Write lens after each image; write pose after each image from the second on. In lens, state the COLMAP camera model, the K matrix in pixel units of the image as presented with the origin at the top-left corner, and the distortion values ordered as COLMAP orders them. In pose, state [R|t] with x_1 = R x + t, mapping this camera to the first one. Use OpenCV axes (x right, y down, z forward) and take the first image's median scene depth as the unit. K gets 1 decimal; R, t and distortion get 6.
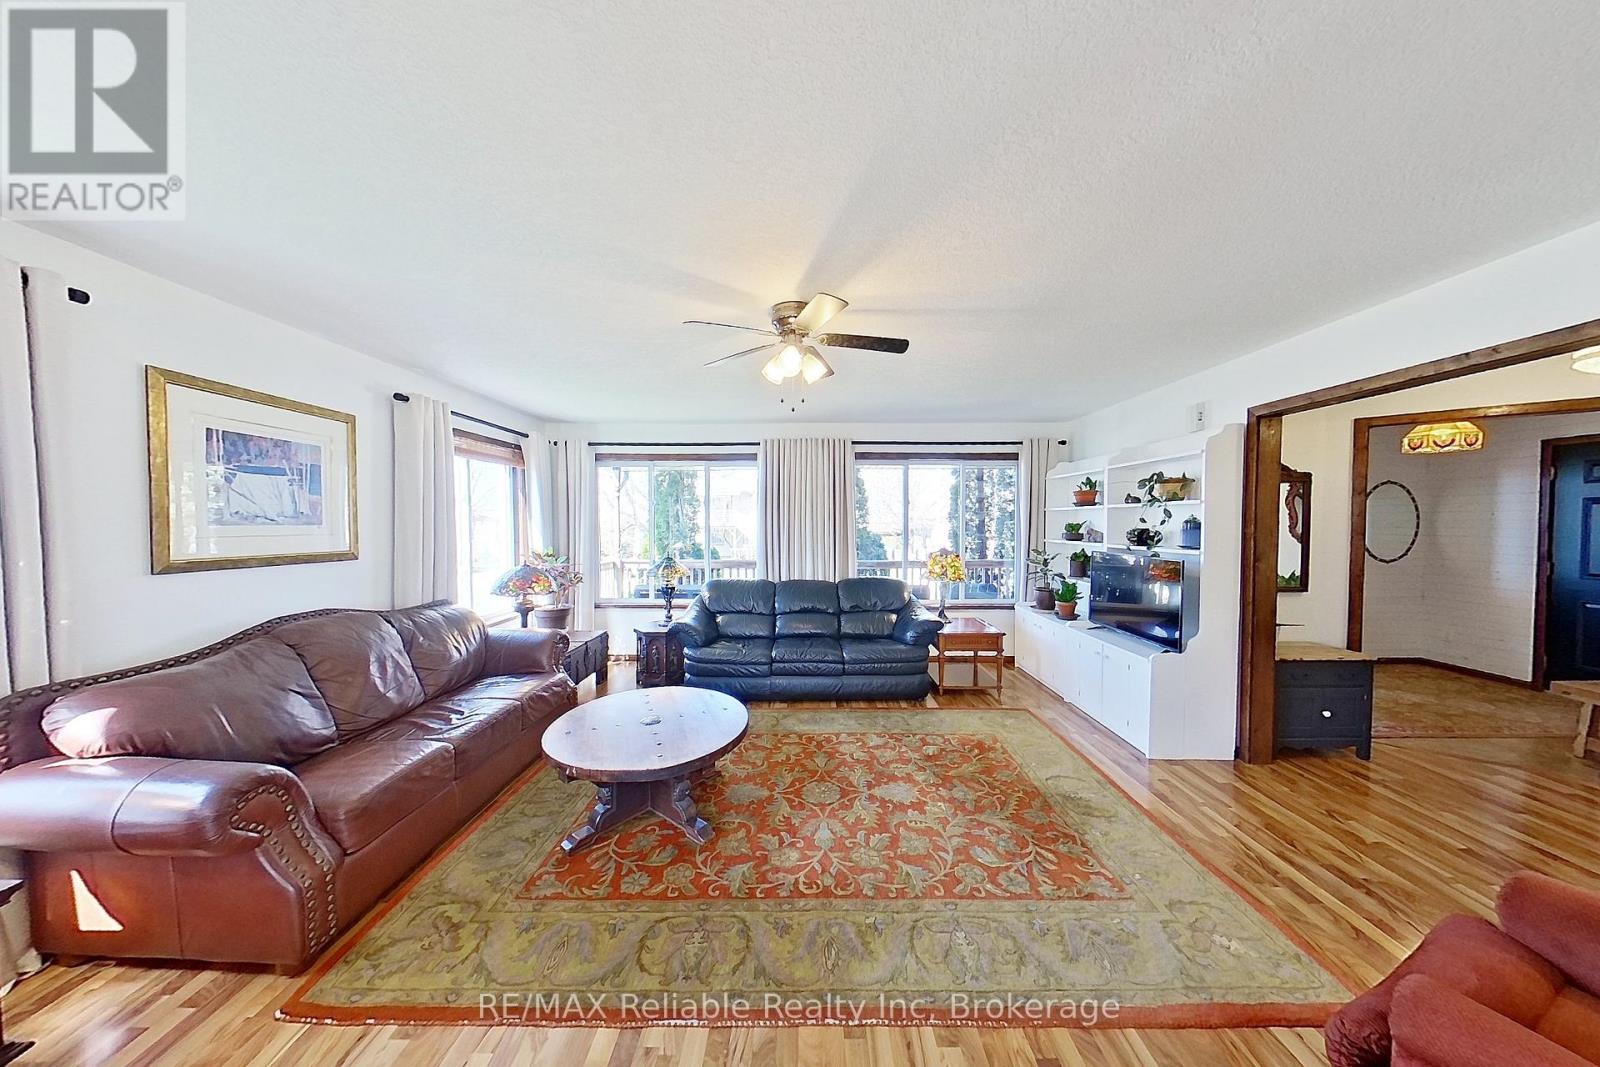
lens RADIAL K [[507.9, 0, 819.6], [0, 507.9, 531.1], [0, 0, 1]] dist [0.001700, -0.000351]
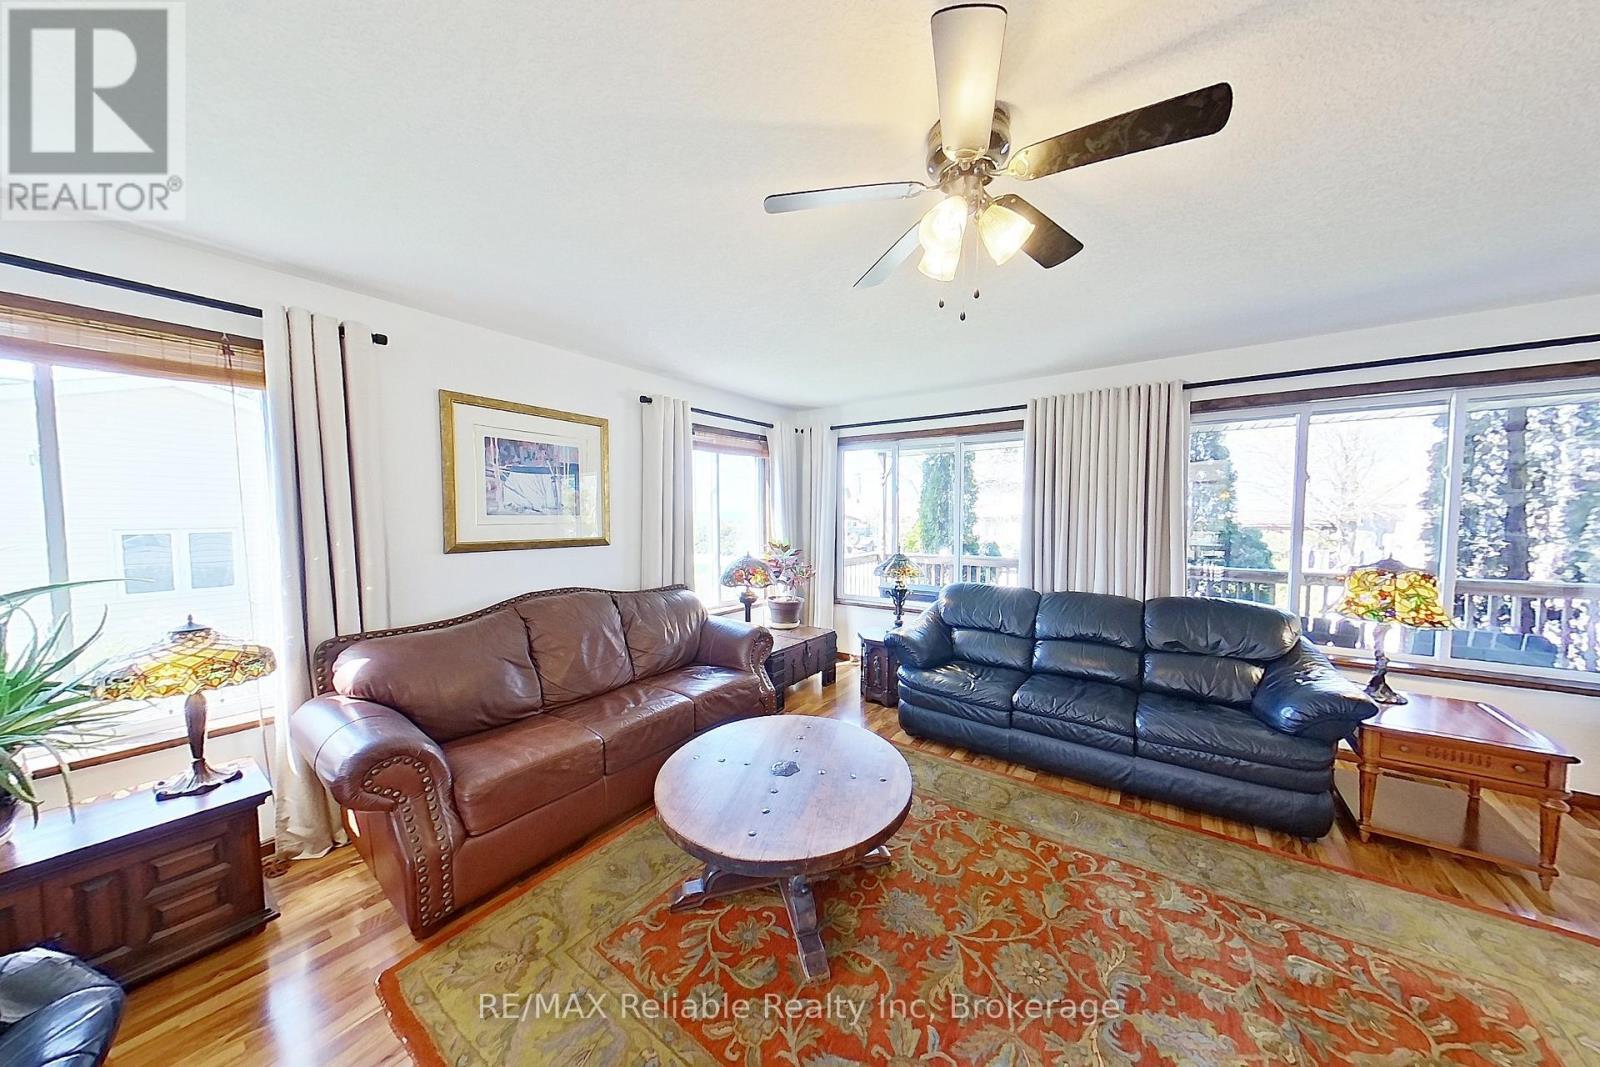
lens RADIAL K [[507.9, 0, 802.0], [0, 507.9, 533.4], [0, 0, 1]] dist [0.001700, -0.000351]
pose [[0.797918, 0.023739, -0.602298, 0.105427], [-0.007790, 0.999547, 0.029077, -0.005709], [0.602715, -0.018509, 0.797742, 0.297849]]
